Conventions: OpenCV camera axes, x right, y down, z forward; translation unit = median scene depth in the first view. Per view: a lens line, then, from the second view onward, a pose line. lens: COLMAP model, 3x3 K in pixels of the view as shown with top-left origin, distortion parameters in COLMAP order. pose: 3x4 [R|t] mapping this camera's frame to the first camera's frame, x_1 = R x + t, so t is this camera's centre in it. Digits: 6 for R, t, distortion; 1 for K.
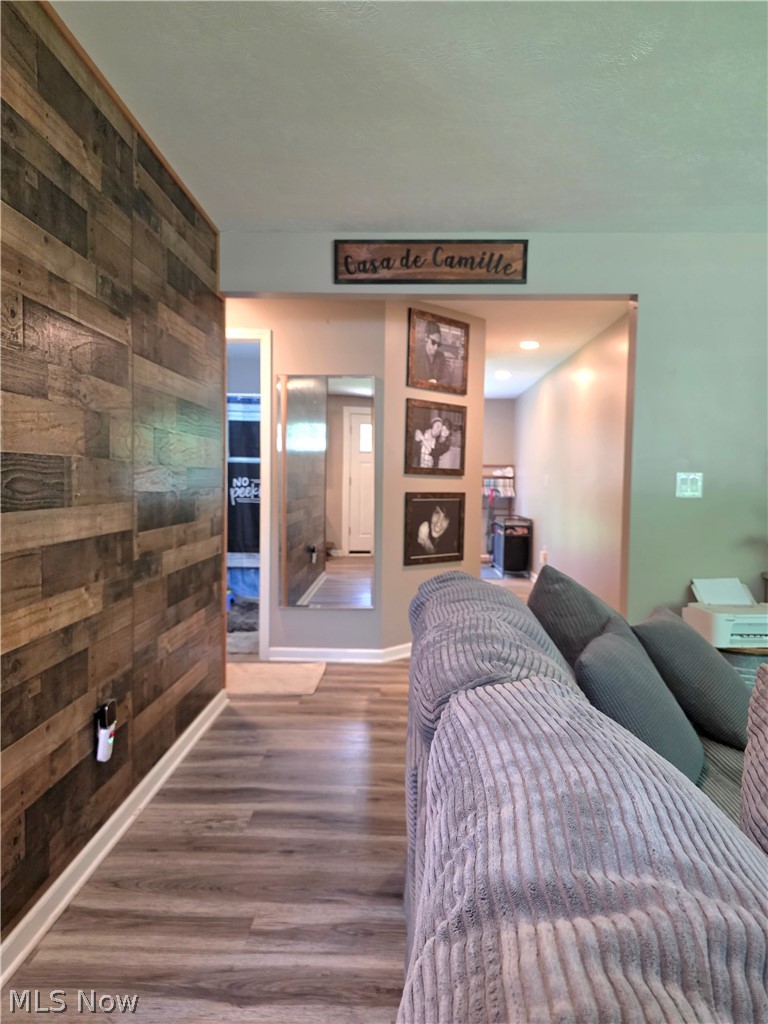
lens RADIAL K [[682.9, 0, 384.0], [0, 682.9, 512.0], [0, 0, 1]] dist [0.109248, -0.125311]
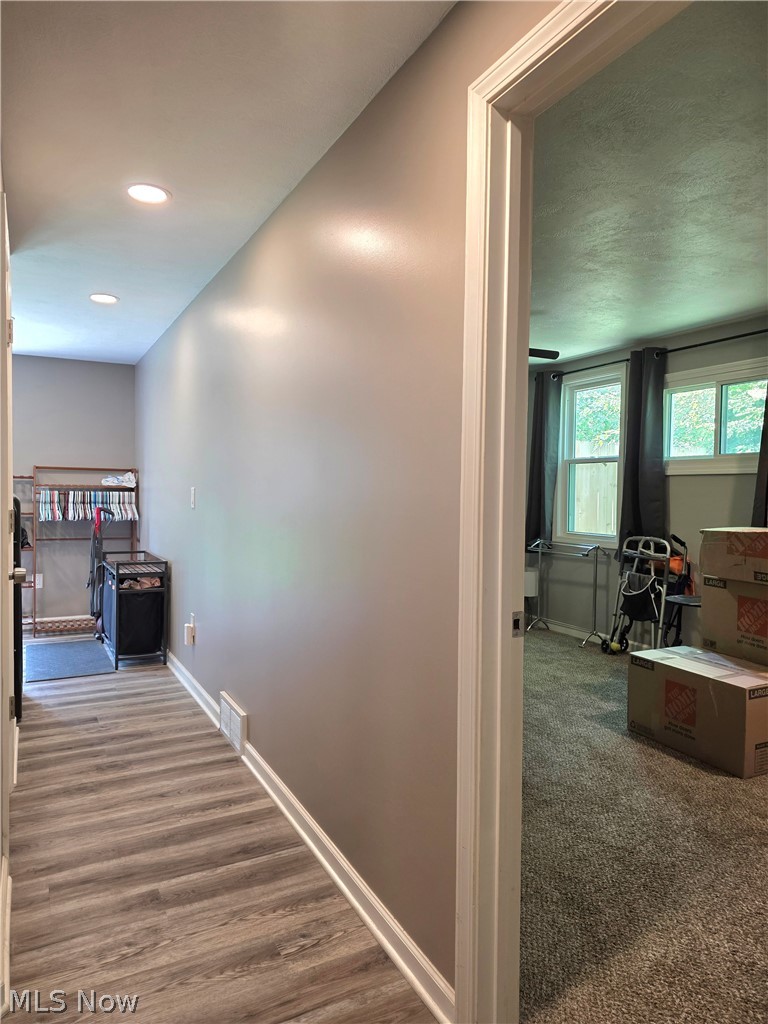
lens RADIAL K [[682.9, 0, 384.0], [0, 682.9, 512.0], [0, 0, 1]] dist [0.109248, -0.125311]
pose [[0.870394, -0.011789, 0.492215, 0.077852], [0.017464, 0.999823, -0.006934, -0.022083], [-0.492047, 0.014631, 0.870446, 0.355540]]
